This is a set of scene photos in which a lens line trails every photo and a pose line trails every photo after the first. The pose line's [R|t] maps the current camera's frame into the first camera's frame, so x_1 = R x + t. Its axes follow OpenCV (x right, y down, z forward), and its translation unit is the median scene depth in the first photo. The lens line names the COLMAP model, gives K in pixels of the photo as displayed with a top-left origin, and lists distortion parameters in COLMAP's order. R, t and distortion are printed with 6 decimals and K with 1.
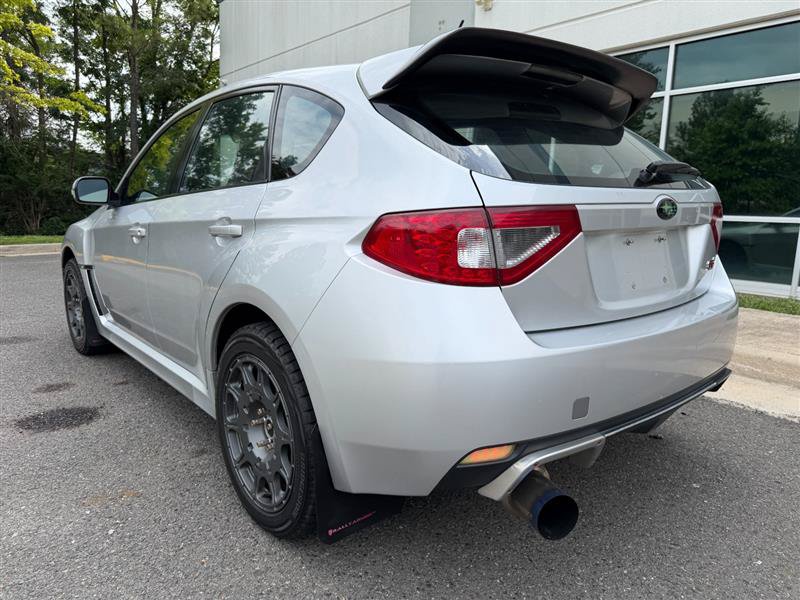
lens RADIAL K [[575.4, 0, 401.2], [0, 575.4, 300.8], [0, 0, 1]] dist [0.038971, -0.049506]
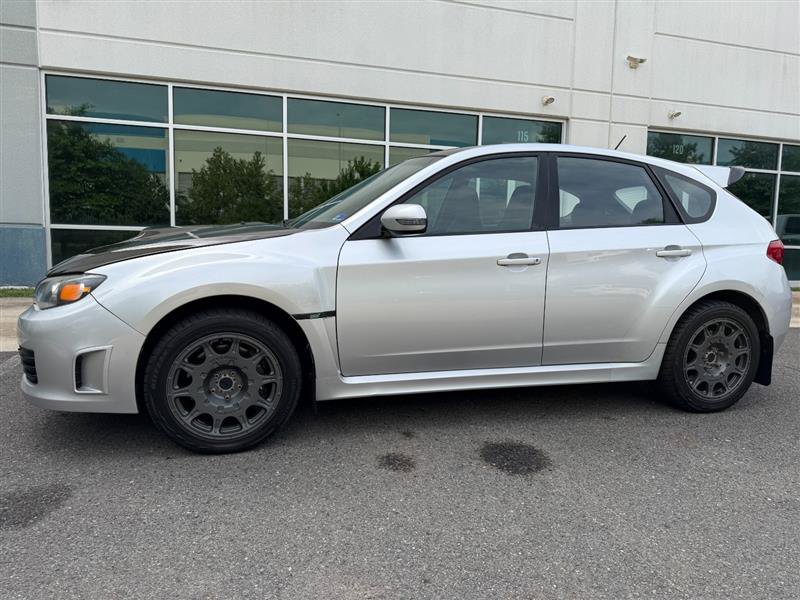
lens RADIAL K [[573.1, 0, 400.0], [0, 573.1, 300.0], [0, 0, 1]] dist [0.046393, -0.063999]
pose [[0.387162, -0.117926, 0.914439, -2.286242], [0.133890, 0.988465, 0.070785, -0.226283], [-0.912238, 0.095029, 0.398485, 1.158195]]
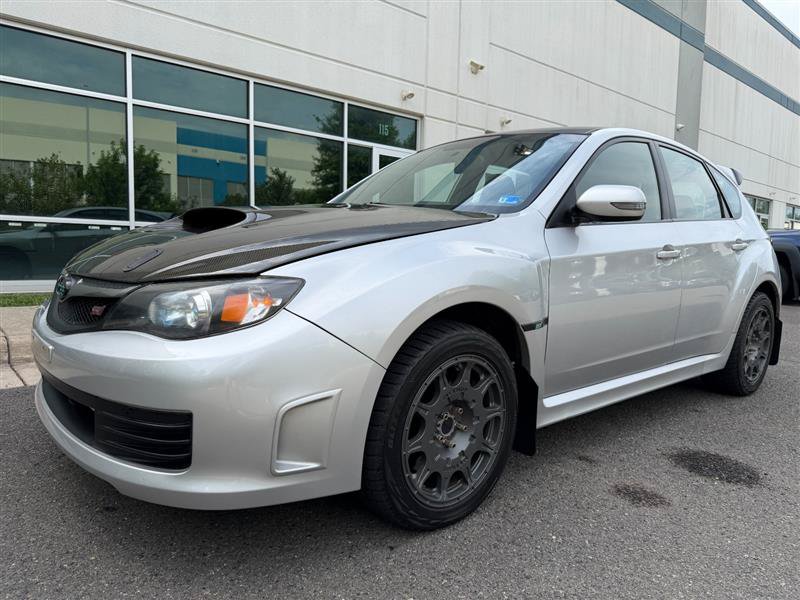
lens RADIAL K [[573.6, 0, 398.0], [0, 573.6, 299.3], [0, 0, 1]] dist [0.057361, -0.081066]
pose [[-0.030962, -0.127261, 0.991386, -2.153735], [0.127352, 0.983275, 0.130197, -0.343442], [-0.991374, 0.130287, -0.014238, 2.211750]]
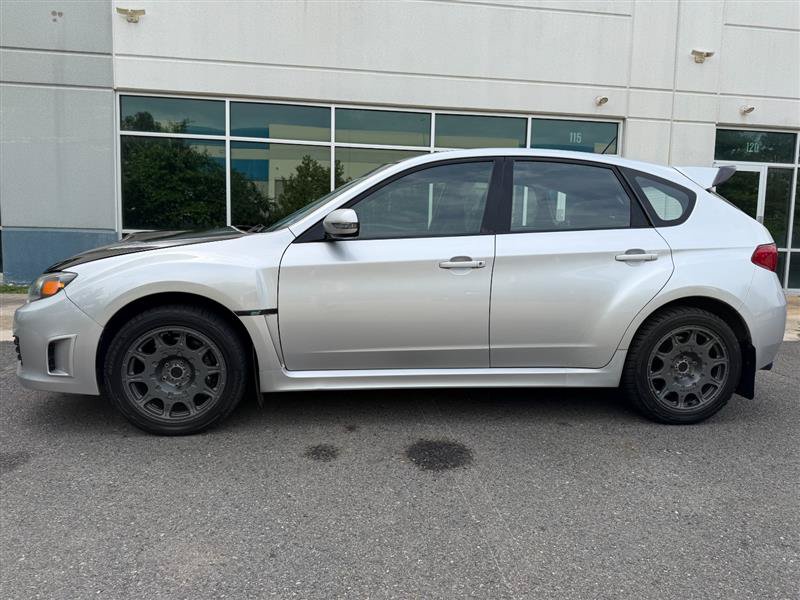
lens RADIAL K [[573.6, 0, 398.0], [0, 573.6, 299.3], [0, 0, 1]] dist [0.057361, -0.081066]
pose [[0.532511, -0.101096, 0.840364, -2.161191], [0.125087, 0.991339, 0.039995, -0.164416], [-0.837129, 0.083821, 0.540545, 0.759400]]
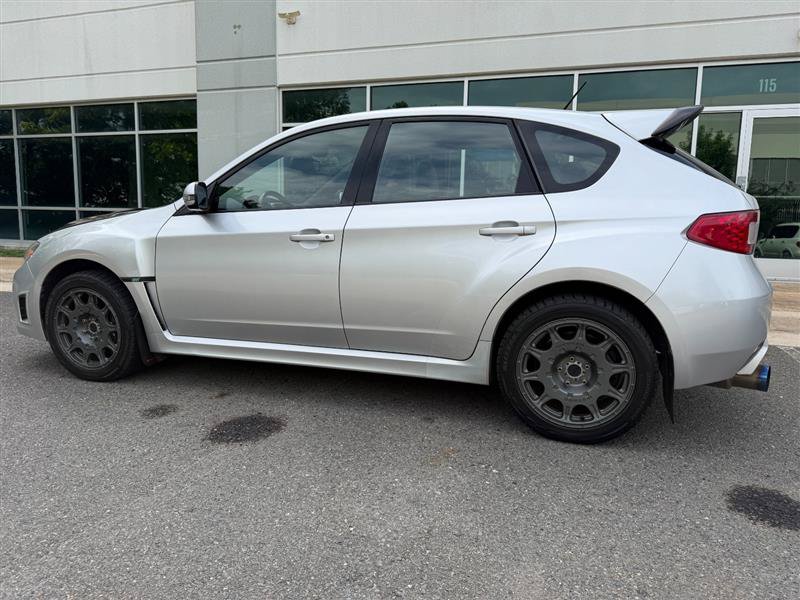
lens RADIAL K [[575.4, 0, 401.2], [0, 575.4, 300.8], [0, 0, 1]] dist [0.038971, -0.049506]
pose [[0.849455, -0.090553, 0.519832, -1.293458], [0.091836, 0.995500, 0.023345, -0.017378], [-0.519607, 0.027909, 0.853949, 0.026572]]
